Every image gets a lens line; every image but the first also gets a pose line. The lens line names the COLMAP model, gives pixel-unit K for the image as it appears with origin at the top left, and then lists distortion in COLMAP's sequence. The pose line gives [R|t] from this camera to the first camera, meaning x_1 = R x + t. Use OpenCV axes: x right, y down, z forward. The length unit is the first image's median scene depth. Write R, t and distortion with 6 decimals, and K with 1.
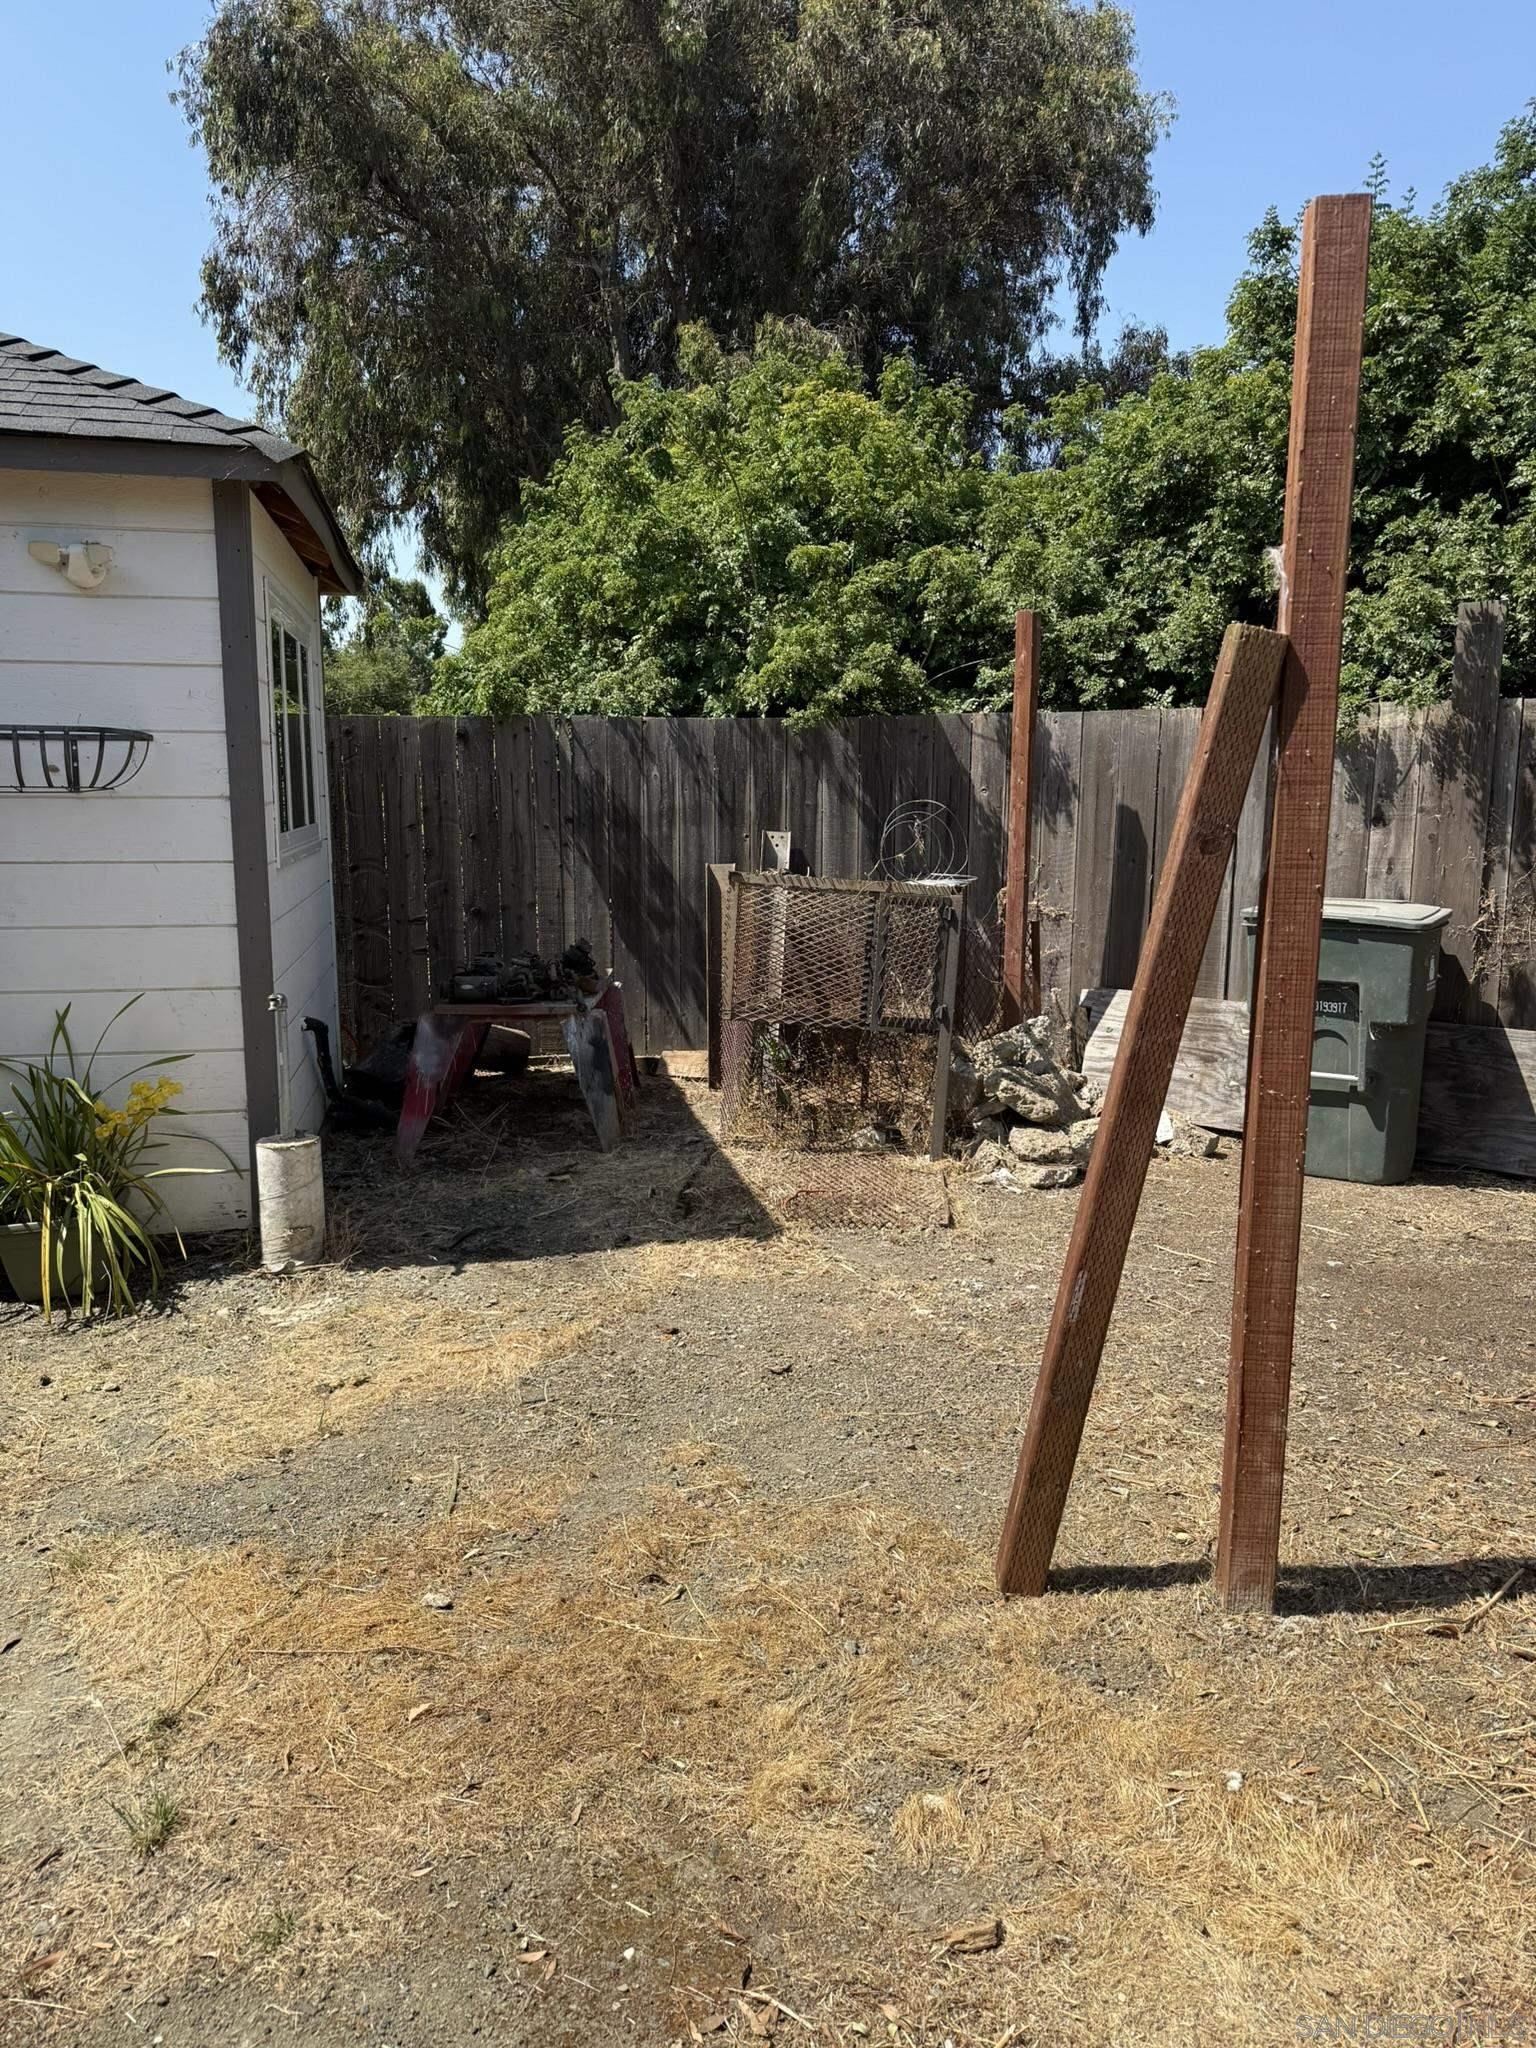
lens RADIAL K [[1455.5, 0, 768.0], [0, 1455.5, 1024.0], [0, 0, 1]] dist [-0.007722, -0.012558]
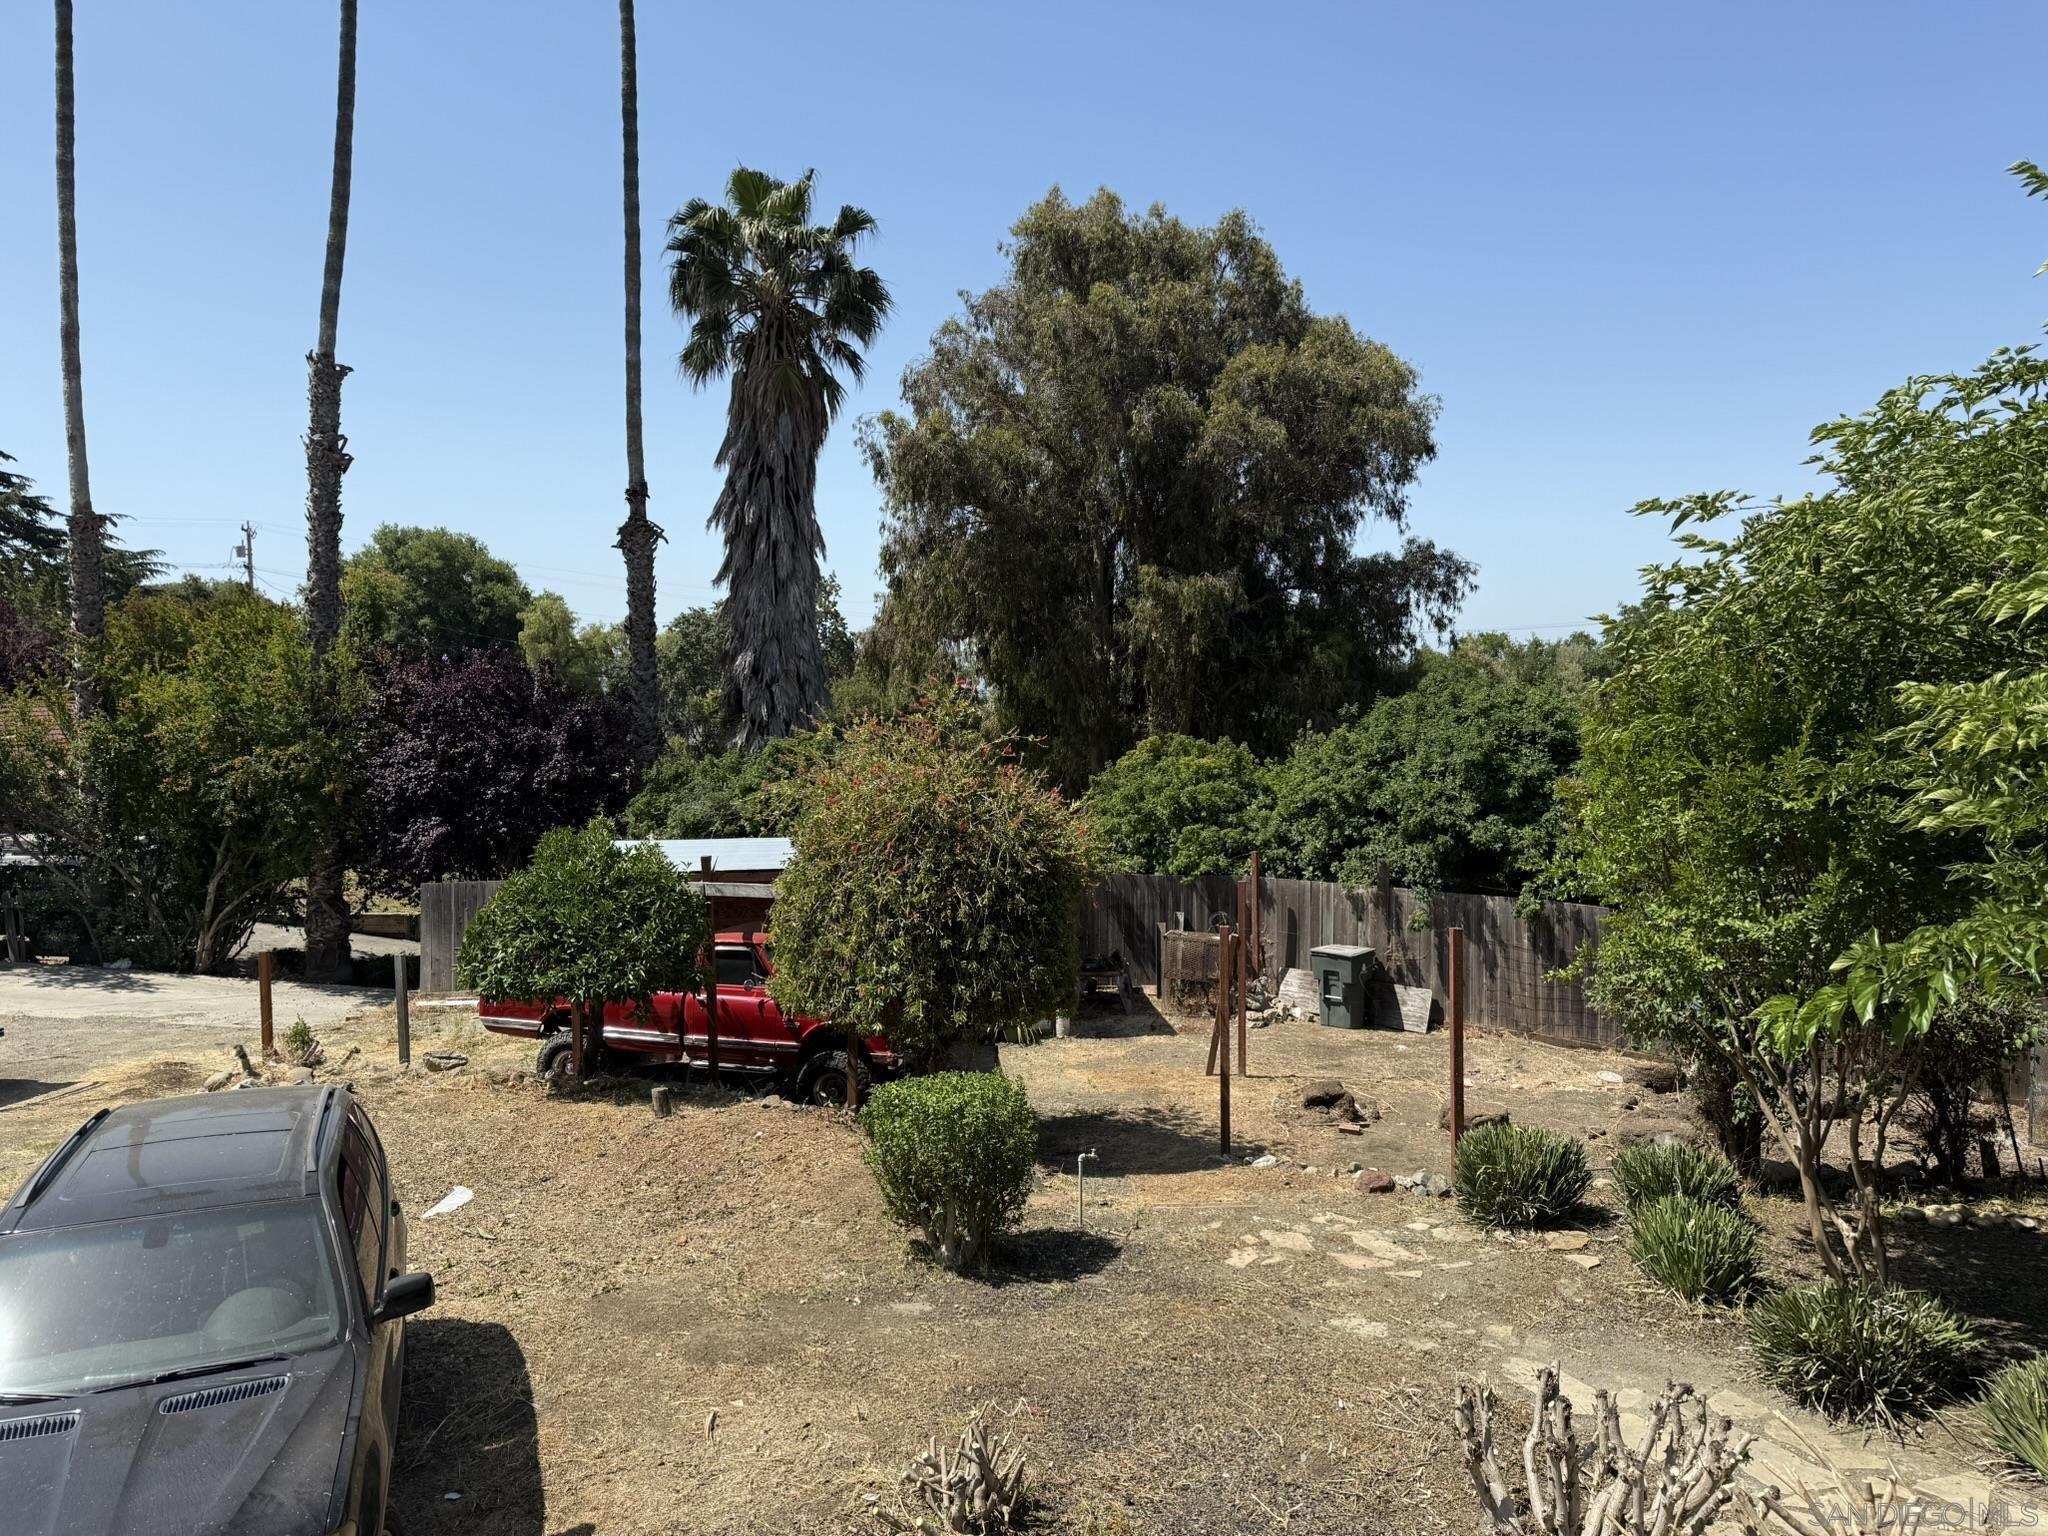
lens RADIAL K [[1424.5, 0, 1024.0], [0, 1424.5, 768.0], [0, 0, 1]] dist [0.073644, -0.001449]
pose [[0.991983, -0.005829, -0.126236, 0.065804], [-0.009486, 0.992682, -0.120382, -0.075745], [0.126014, 0.120615, 0.984669, -2.153741]]
